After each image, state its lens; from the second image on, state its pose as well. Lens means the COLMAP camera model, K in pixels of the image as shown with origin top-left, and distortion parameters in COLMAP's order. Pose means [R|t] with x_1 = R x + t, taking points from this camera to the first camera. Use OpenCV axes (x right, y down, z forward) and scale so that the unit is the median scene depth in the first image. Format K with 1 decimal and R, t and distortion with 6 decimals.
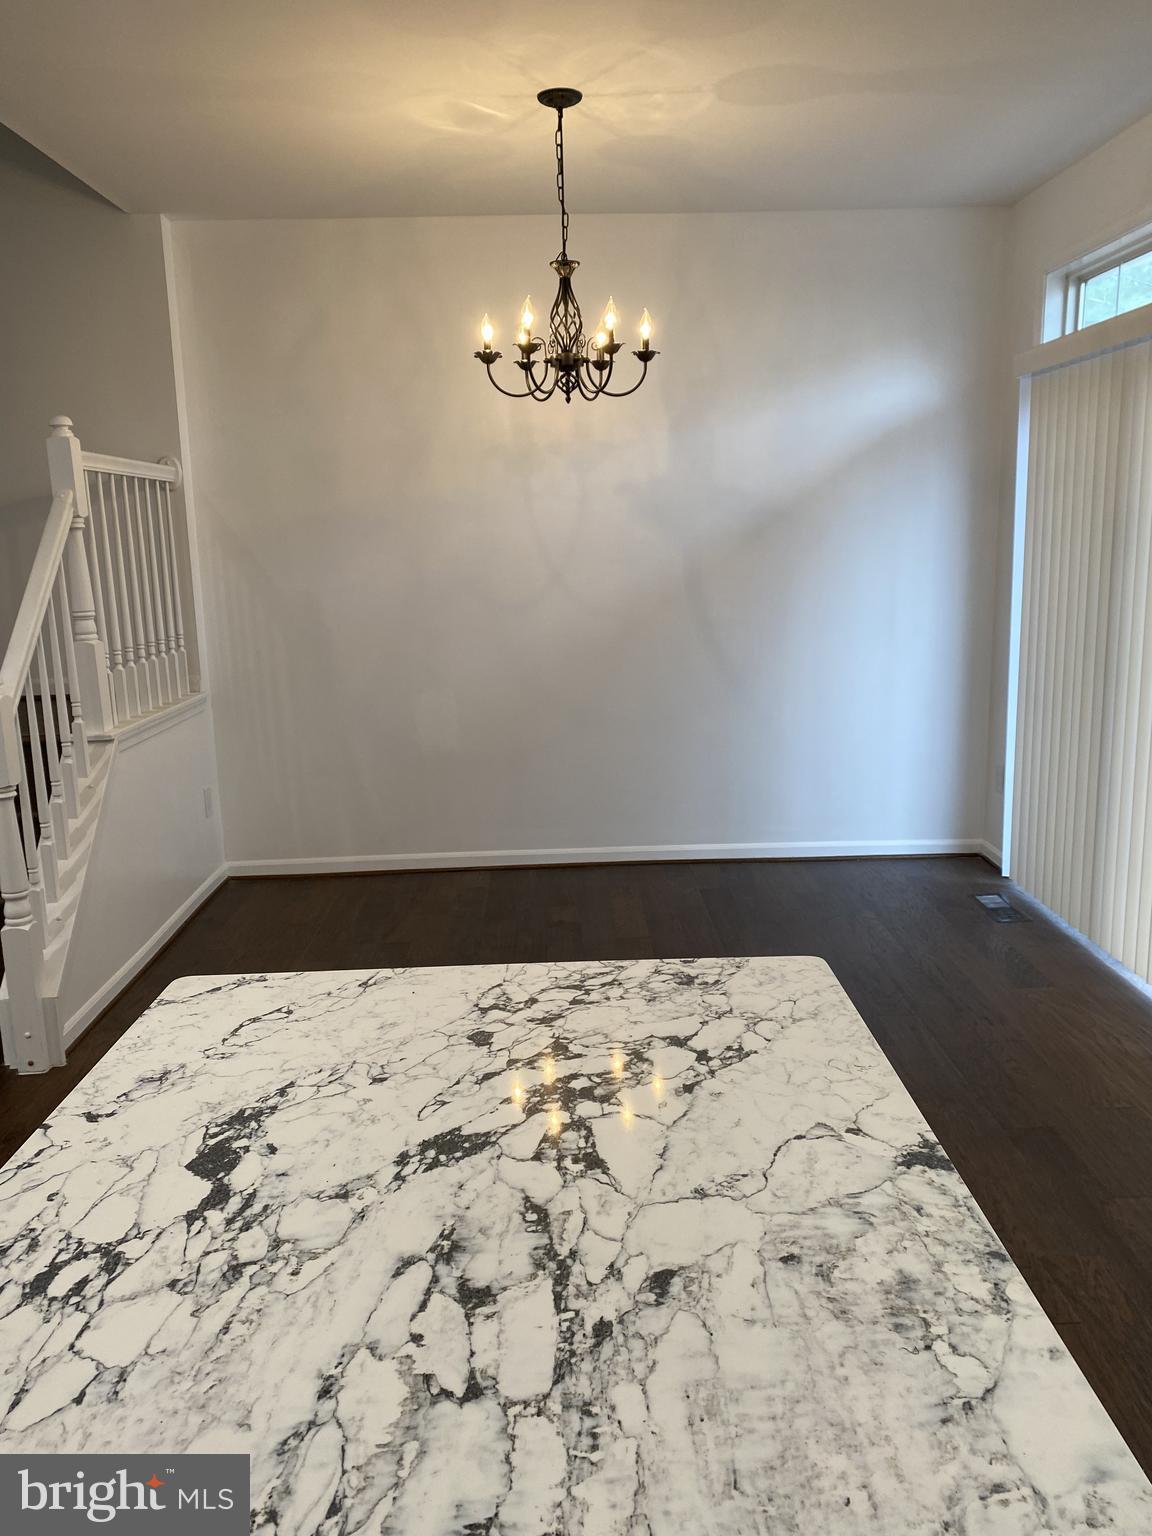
lens RADIAL K [[1218.0, 0, 625.0], [0, 1218.0, 802.0], [0, 0, 1]] dist [0.007462, -0.070503]
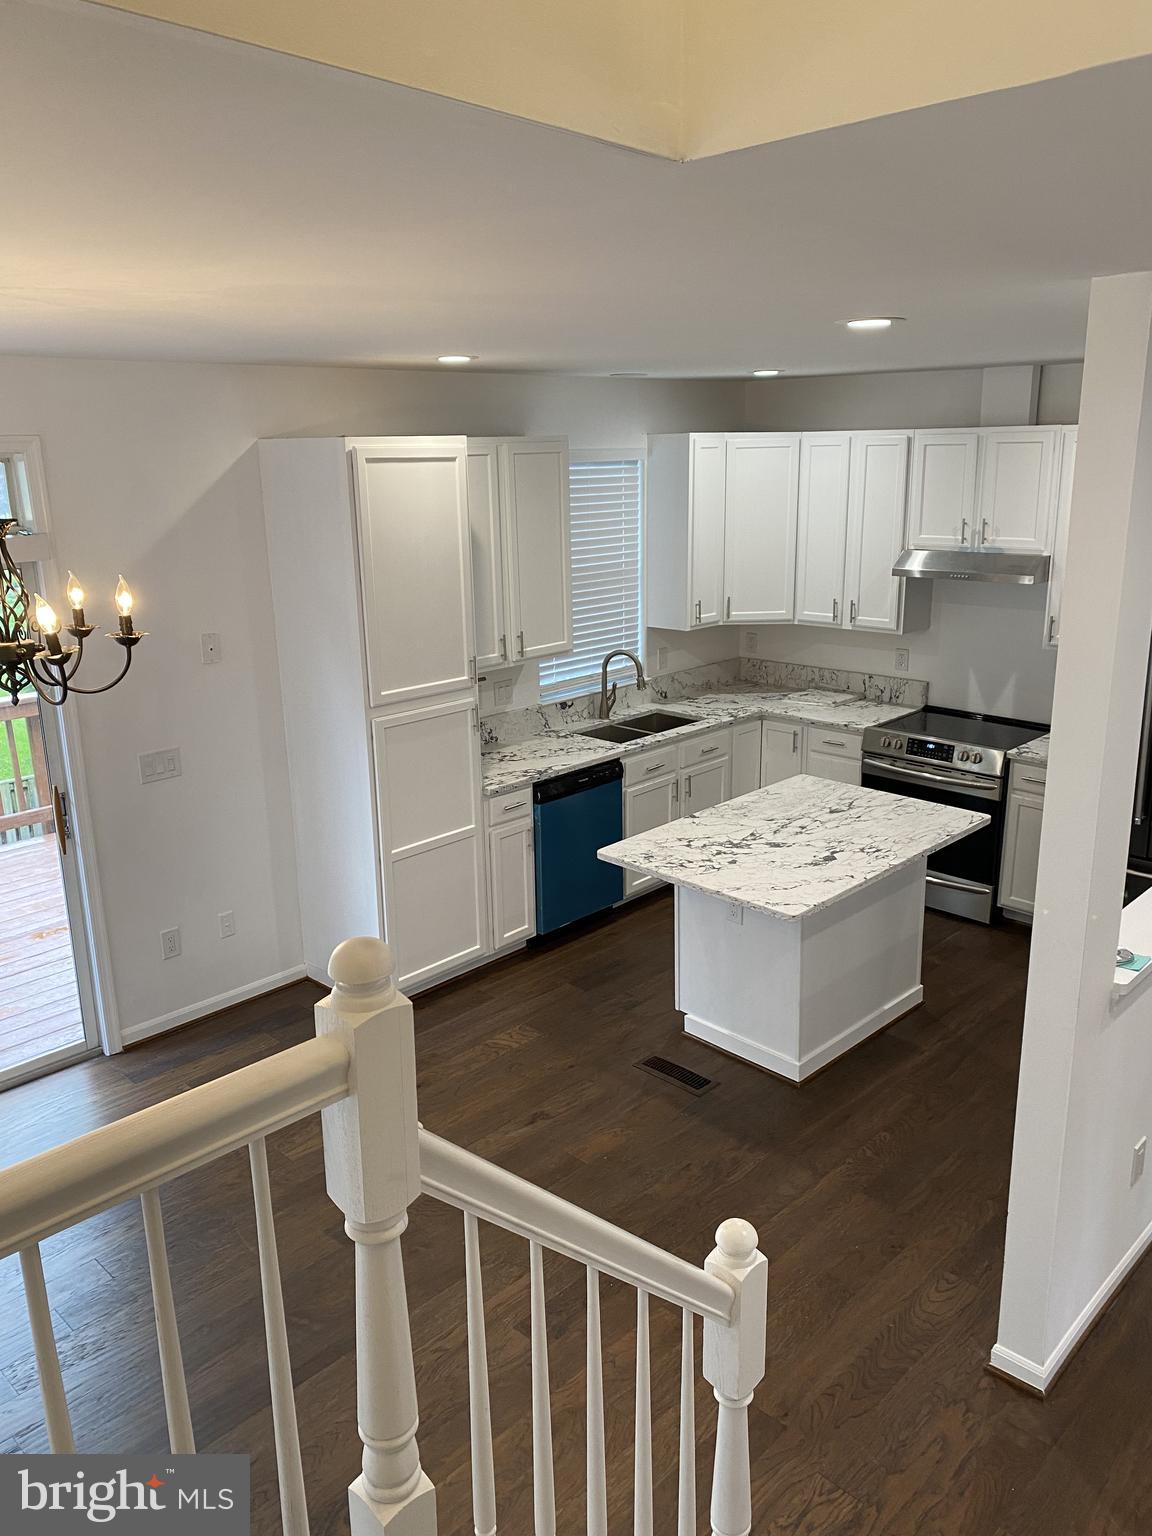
lens RADIAL K [[1165.3, 0, 576.0], [0, 1165.3, 768.0], [0, 0, 1]] dist [0.076102, -0.084294]
pose [[-0.691291, -0.163898, 0.703743, -2.225828], [0.182506, 0.902753, 0.389523, -1.468853], [-0.699148, 0.397711, -0.594153, 3.471899]]
